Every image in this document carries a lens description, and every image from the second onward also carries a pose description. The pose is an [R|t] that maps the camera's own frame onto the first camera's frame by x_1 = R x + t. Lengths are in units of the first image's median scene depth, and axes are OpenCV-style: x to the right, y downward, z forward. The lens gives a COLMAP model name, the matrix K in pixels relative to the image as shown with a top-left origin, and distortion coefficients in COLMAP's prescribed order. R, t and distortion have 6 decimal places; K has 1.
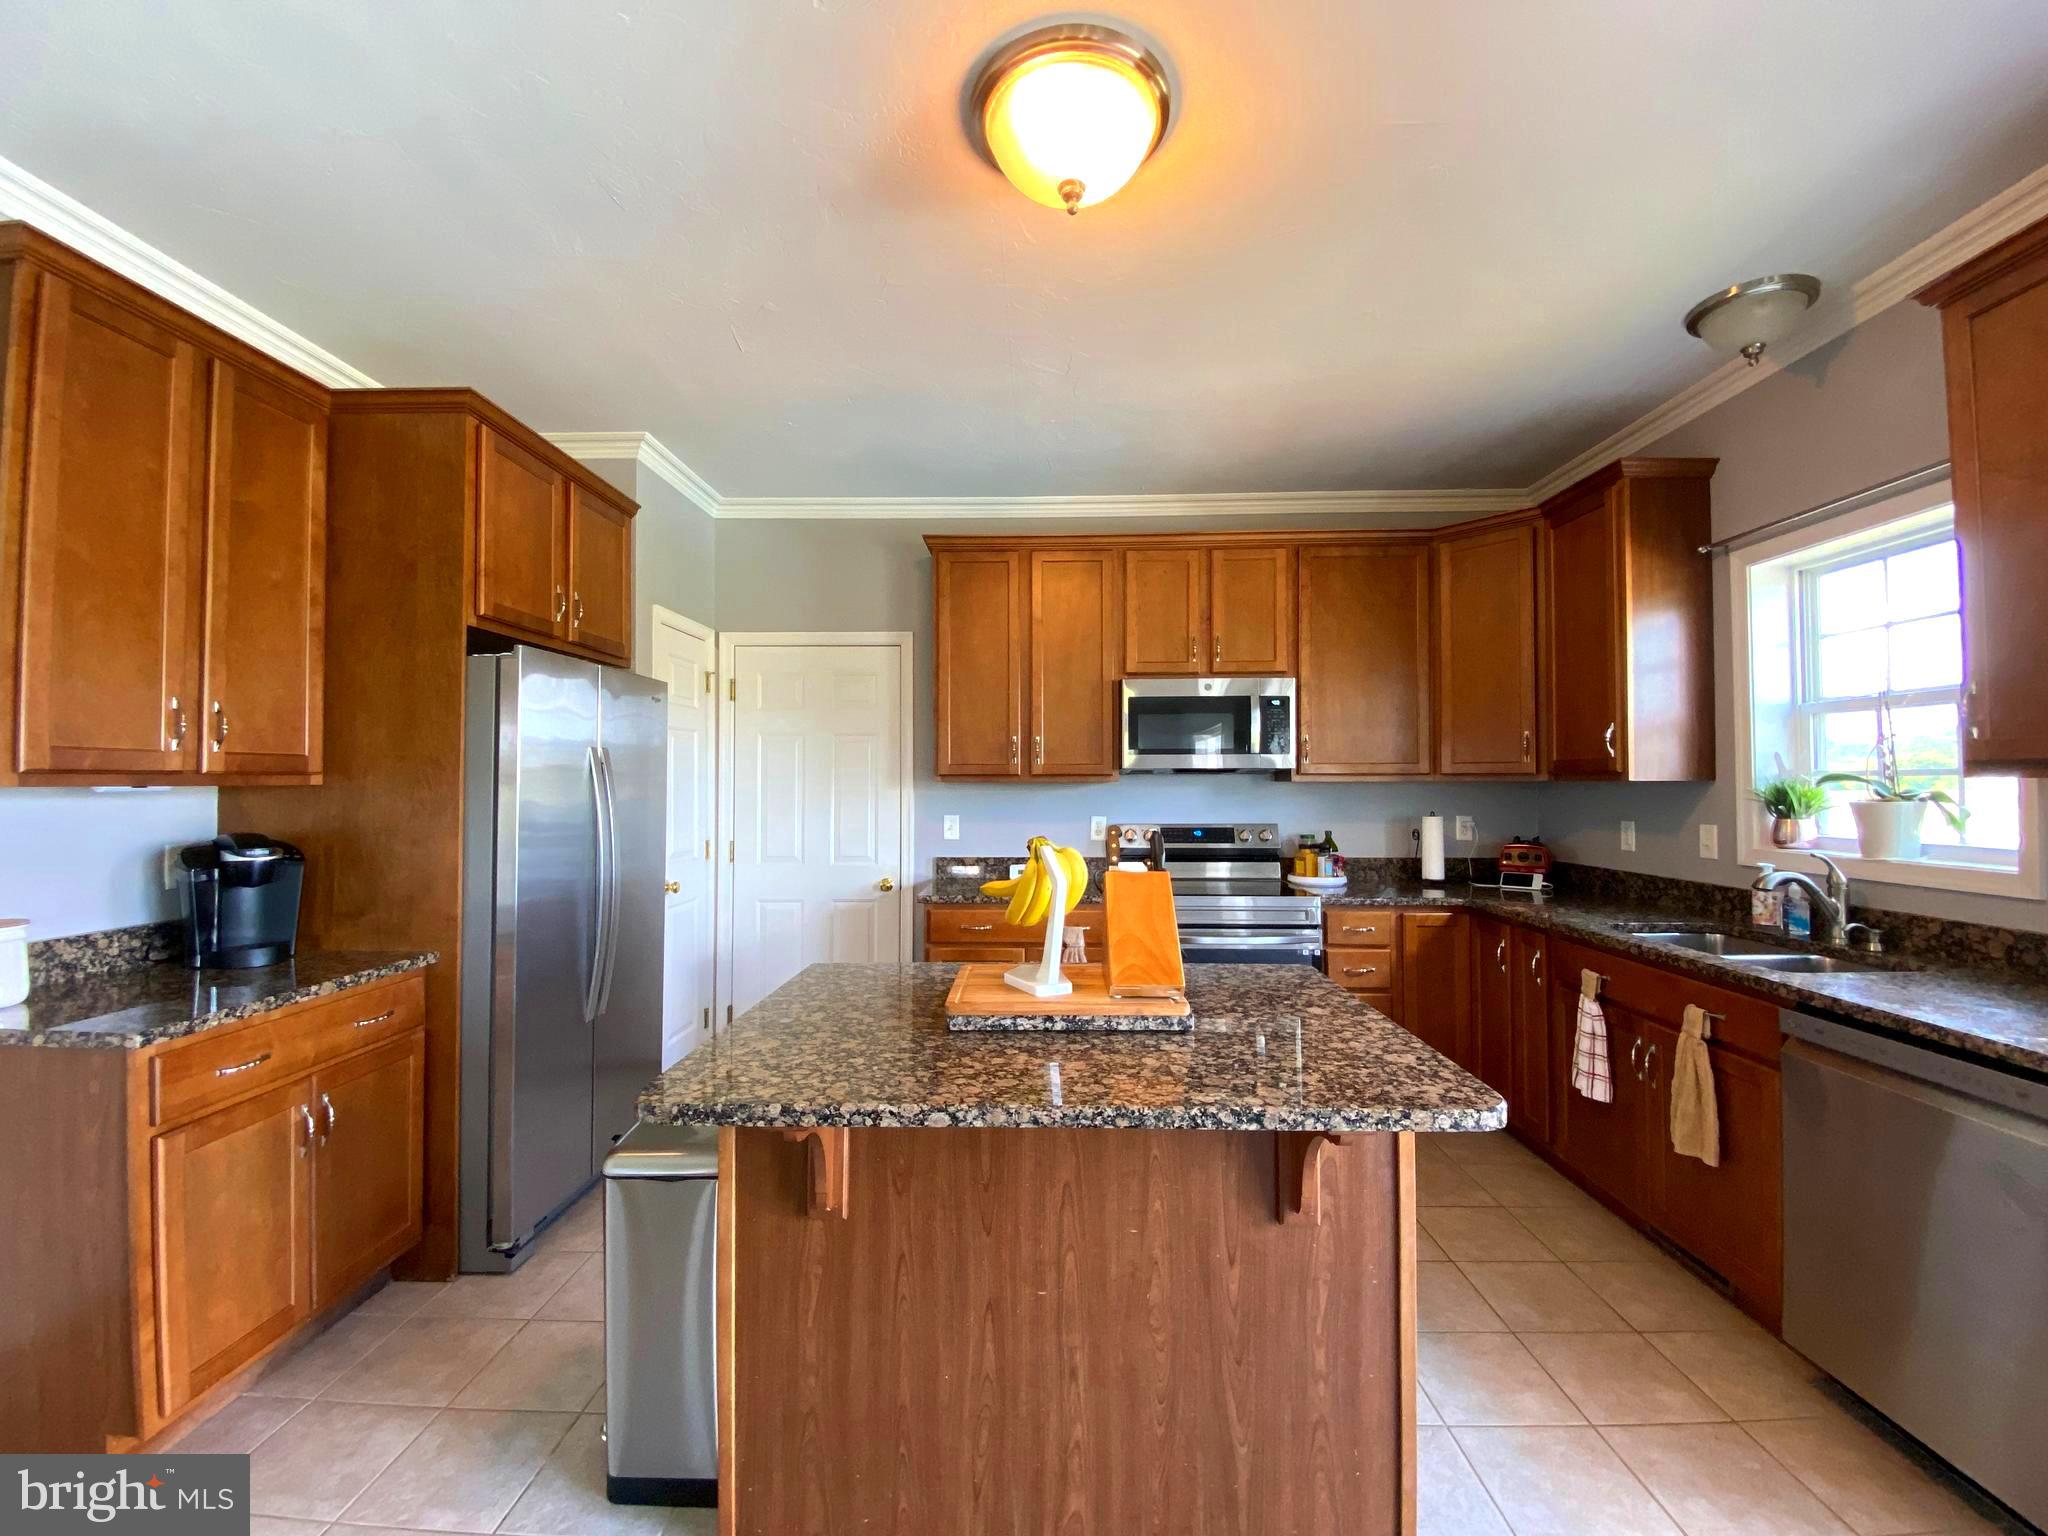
lens RADIAL K [[822.4, 0, 1024.0], [0, 822.4, 768.0], [0, 0, 1]] dist [0.031372, -0.026070]
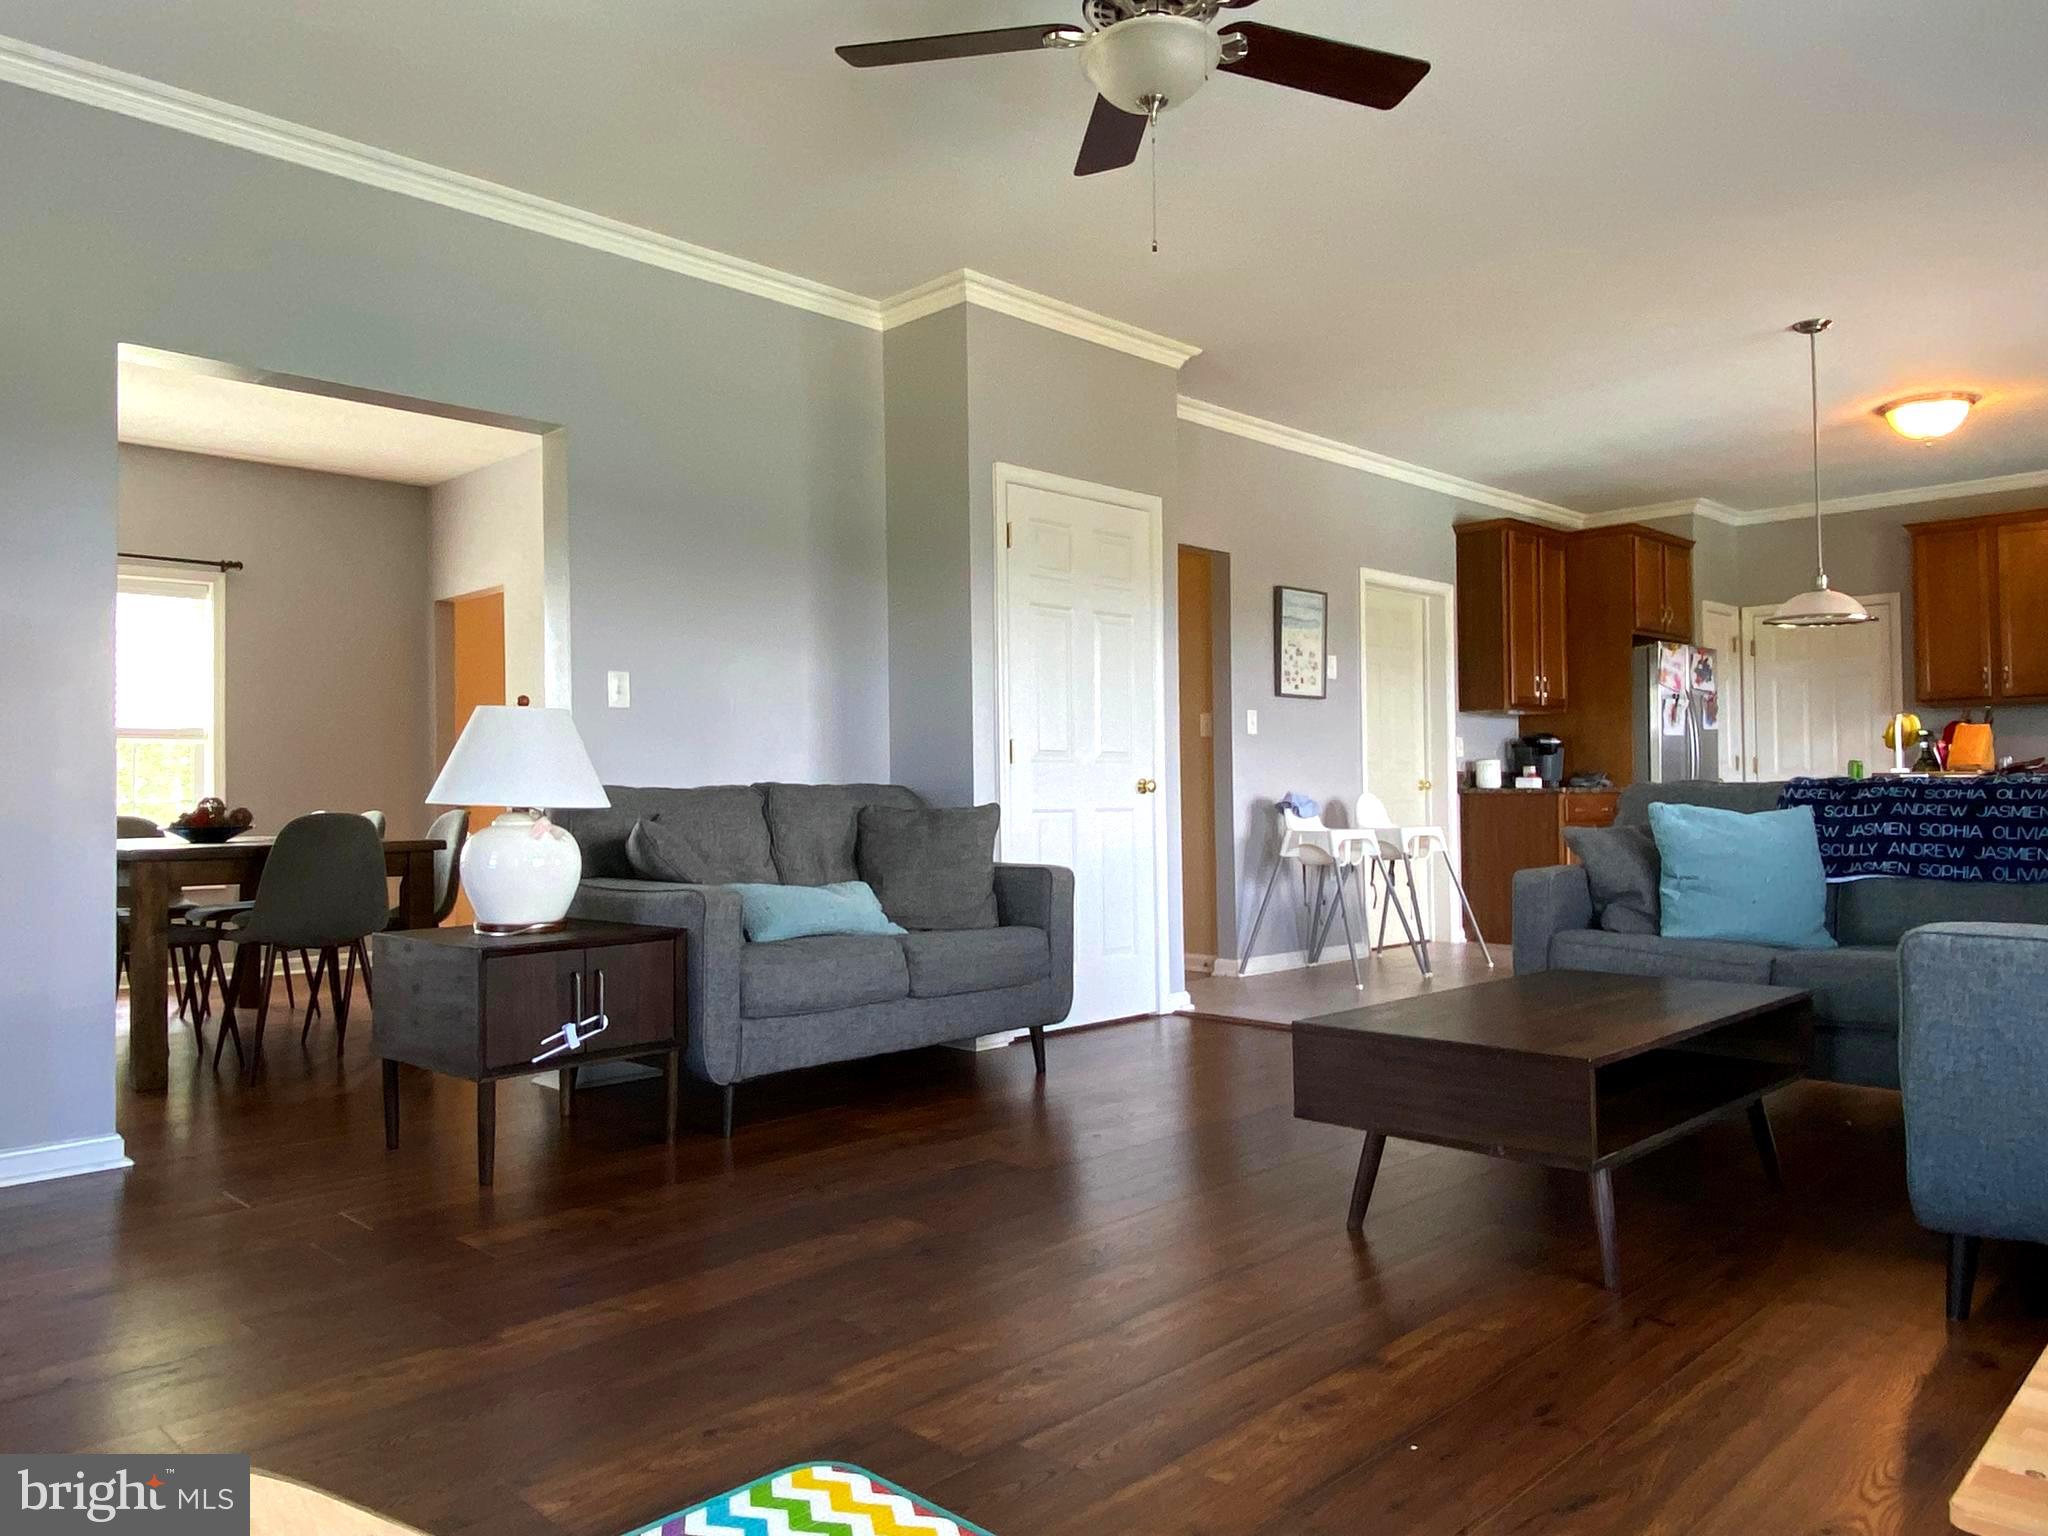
lens RADIAL K [[1454.6, 0, 1112.7], [0, 1454.6, 766.6], [0, 0, 1]] dist [0.104444, -0.000536]
pose [[0.756205, -0.019004, -0.654059, 0.784536], [0.025443, 0.999676, 0.000370, 0.129732], [0.653840, -0.016922, 0.756443, -2.709420]]
